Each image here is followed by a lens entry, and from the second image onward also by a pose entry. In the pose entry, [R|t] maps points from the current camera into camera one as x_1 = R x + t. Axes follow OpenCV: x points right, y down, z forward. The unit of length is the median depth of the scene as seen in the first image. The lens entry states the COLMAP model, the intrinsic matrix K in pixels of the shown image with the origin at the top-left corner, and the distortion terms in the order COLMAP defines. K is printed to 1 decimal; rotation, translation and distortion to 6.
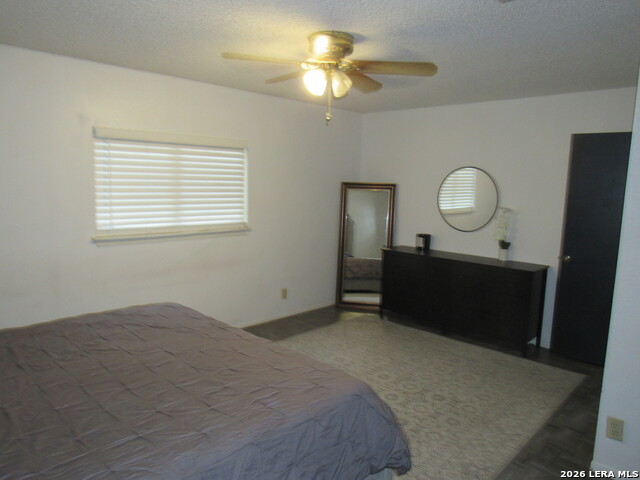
lens RADIAL K [[455.8, 0, 317.7], [0, 455.8, 239.4], [0, 0, 1]] dist [-0.029092, 0.004149]
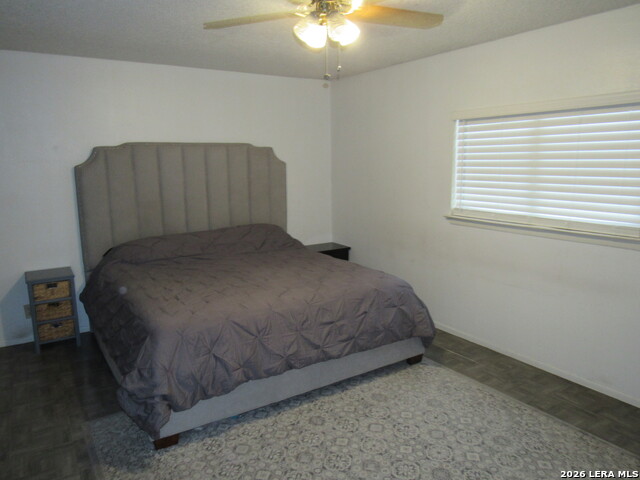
lens RADIAL K [[455.8, 0, 317.7], [0, 455.8, 239.4], [0, 0, 1]] dist [-0.029092, 0.004149]
pose [[-0.208913, 0.133019, -0.968845, 0.596837], [-0.131189, 0.977939, 0.162556, -0.077390], [0.969095, 0.161062, -0.186854, 0.857451]]
